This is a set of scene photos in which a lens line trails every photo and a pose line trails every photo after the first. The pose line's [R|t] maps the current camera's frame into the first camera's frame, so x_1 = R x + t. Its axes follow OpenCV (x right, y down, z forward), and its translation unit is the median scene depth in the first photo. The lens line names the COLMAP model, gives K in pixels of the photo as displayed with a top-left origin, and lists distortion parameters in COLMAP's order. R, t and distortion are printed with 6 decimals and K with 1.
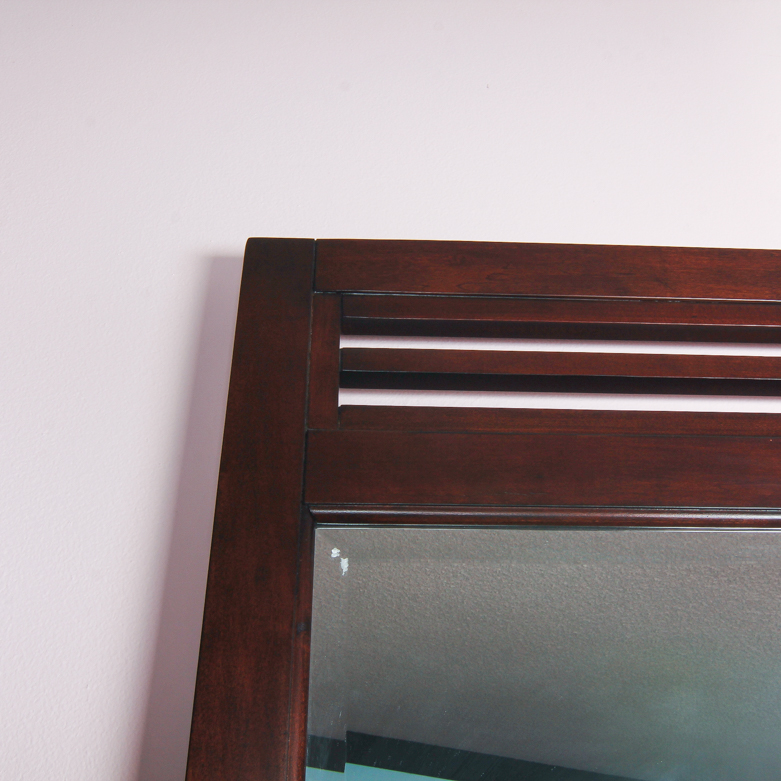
lens RADIAL K [[845.8, 0, 390.5], [0, 845.8, 390.5], [0, 0, 1]] dist [0.006114, -0.021429]
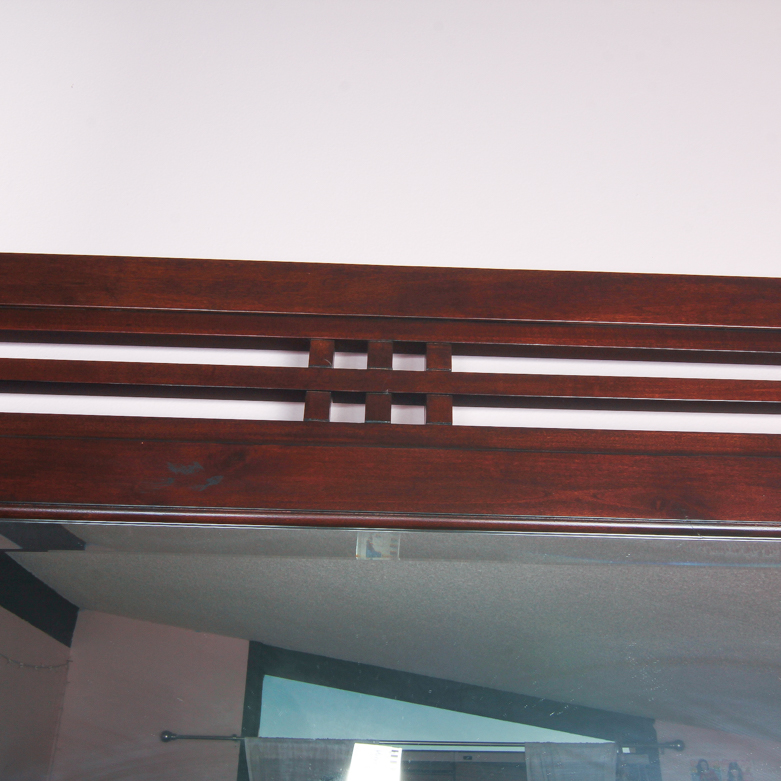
lens RADIAL K [[845.8, 0, 390.5], [0, 845.8, 390.5], [0, 0, 1]] dist [0.006114, -0.021429]
pose [[0.998591, 0.018872, -0.049599, 0.741432], [-0.014564, 0.996203, 0.085839, -0.099626], [0.051030, -0.084996, 0.995074, -0.086503]]
